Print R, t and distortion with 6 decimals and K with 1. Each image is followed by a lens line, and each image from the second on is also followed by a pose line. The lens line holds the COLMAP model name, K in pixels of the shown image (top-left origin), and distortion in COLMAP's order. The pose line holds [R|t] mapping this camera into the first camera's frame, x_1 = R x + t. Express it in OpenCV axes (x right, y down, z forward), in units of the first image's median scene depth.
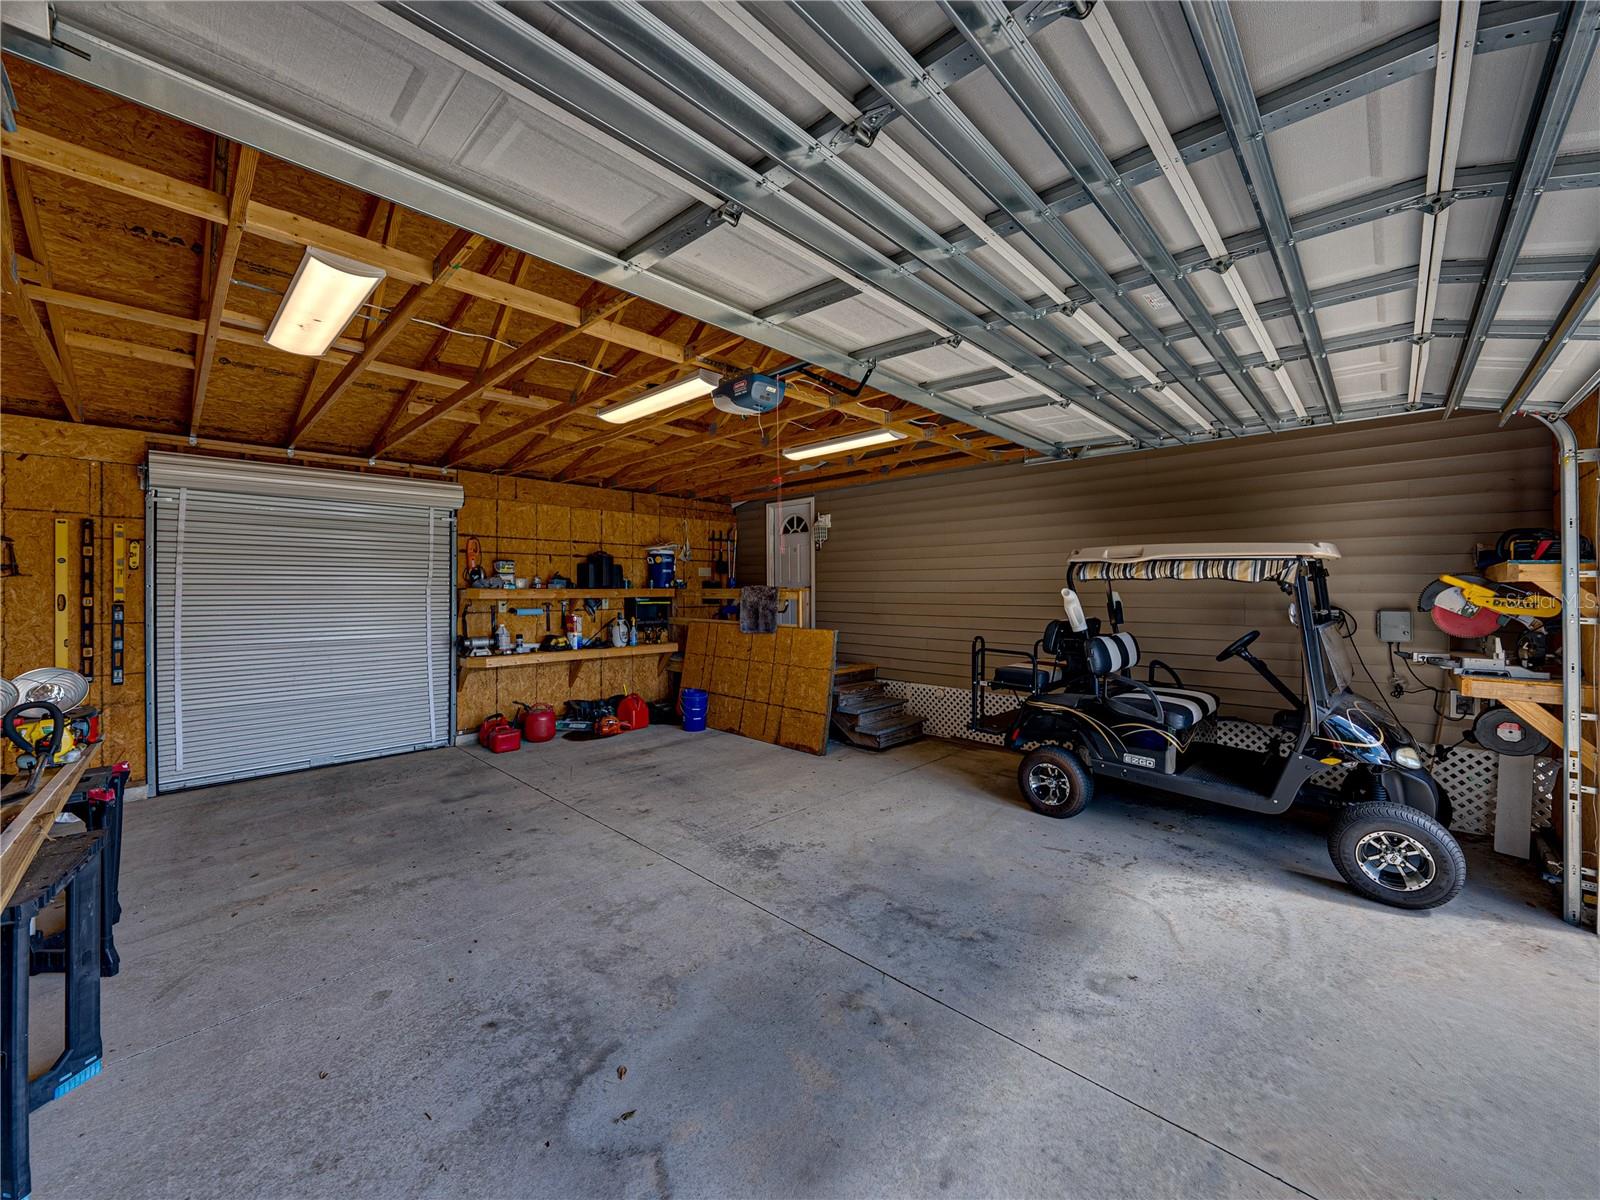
lens RADIAL K [[632.7, 0, 759.9], [0, 632.7, 590.1], [0, 0, 1]] dist [-0.007397, -0.000285]
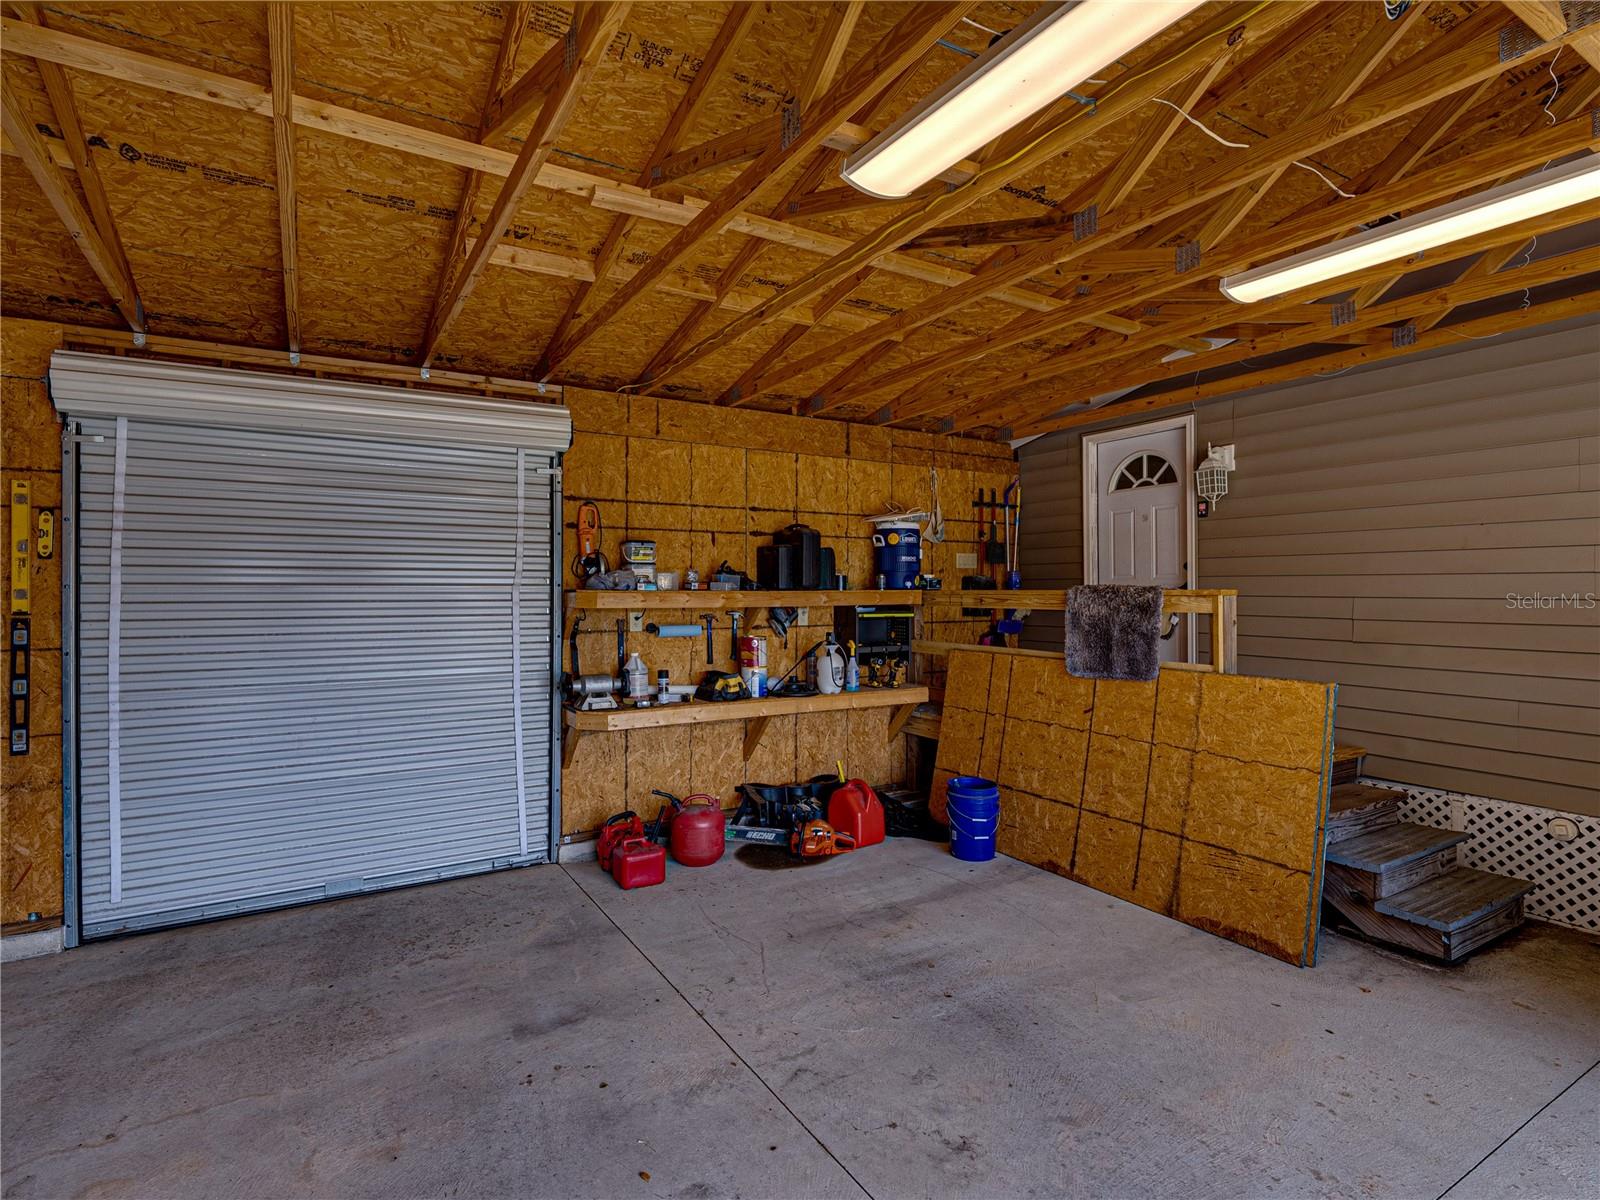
lens RADIAL K [[803.1, 0, 739.6], [0, 803.1, 591.1], [0, 0, 1]] dist [-0.000149, 0.000040]
pose [[0.965233, -0.000136, -0.261391, -0.127103], [0.000064, 1.000000, -0.000282, -0.001486], [0.261391, 0.000256, 0.965233, 0.325008]]
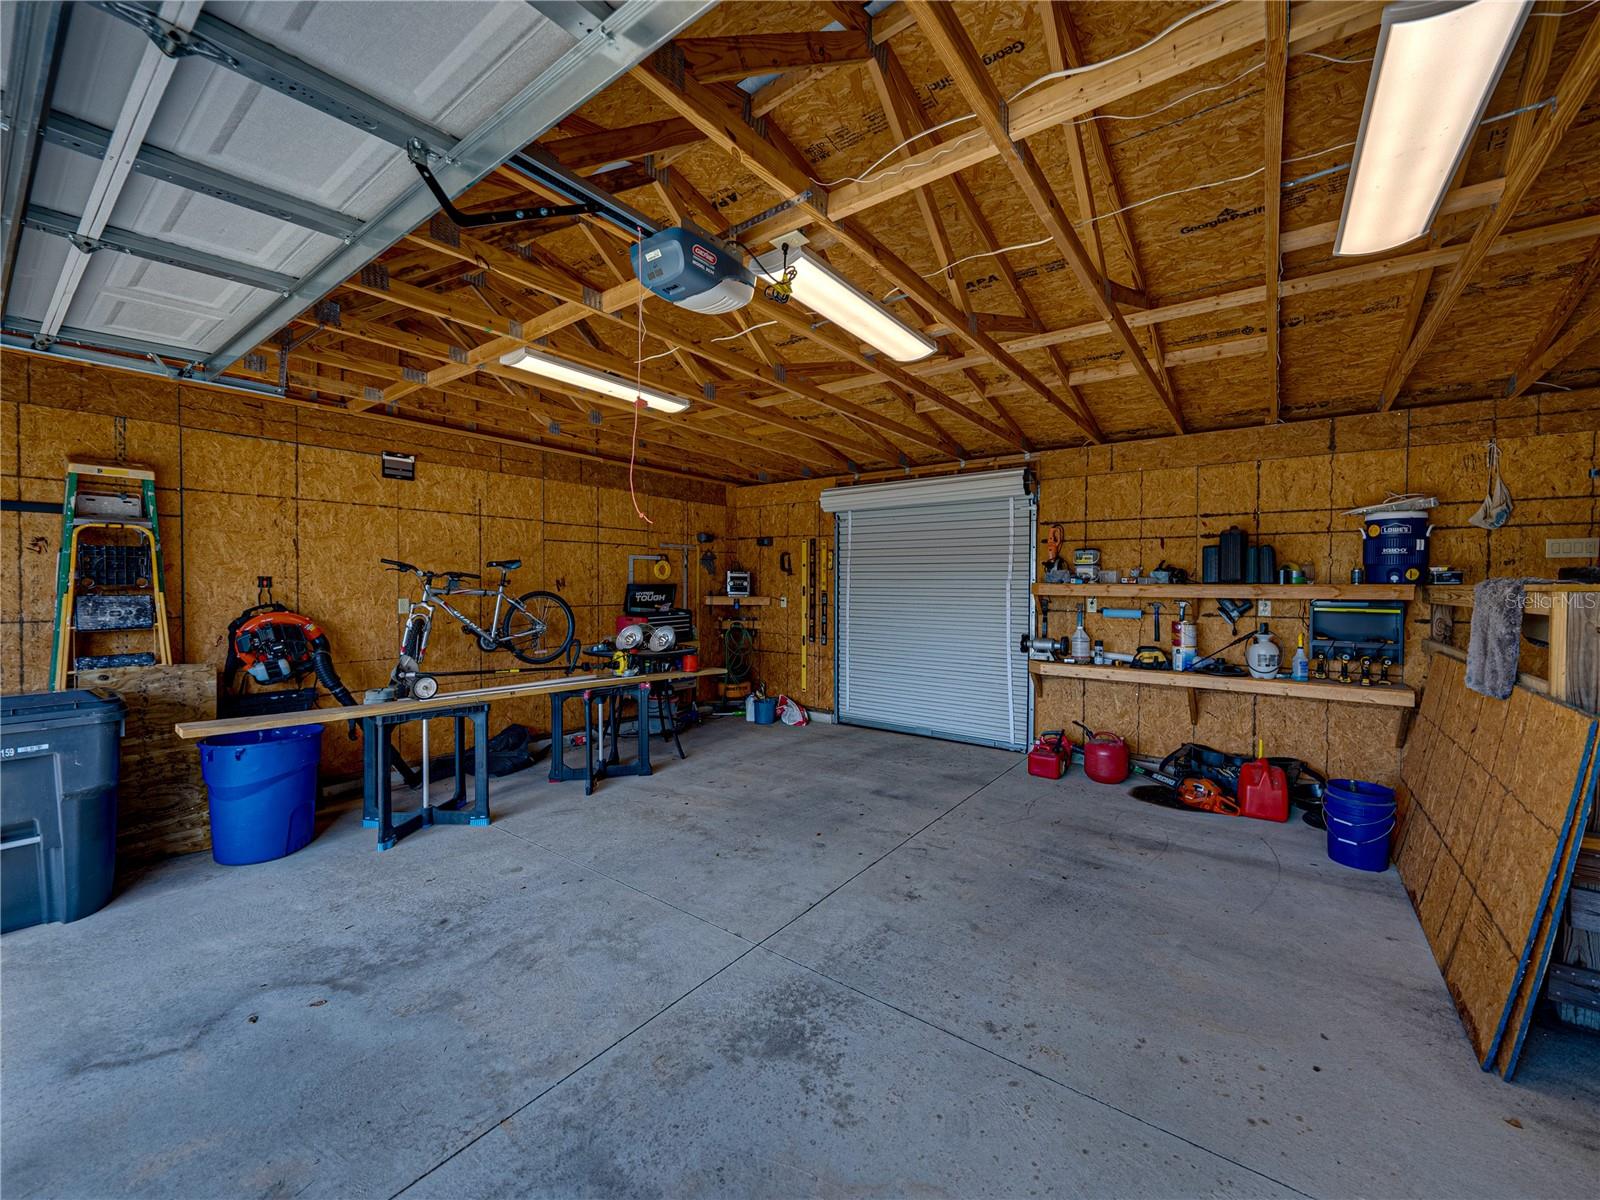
lens RADIAL K [[611.3, 0, 835.8], [0, 611.3, 592.4], [0, 0, 1]] dist [-0.001761, -0.000142]
pose [[0.182912, 0.017006, -0.982982, 0.325452], [-0.005597, 0.999852, 0.016257, -0.001826], [0.983113, 0.002528, 0.182980, 0.543976]]
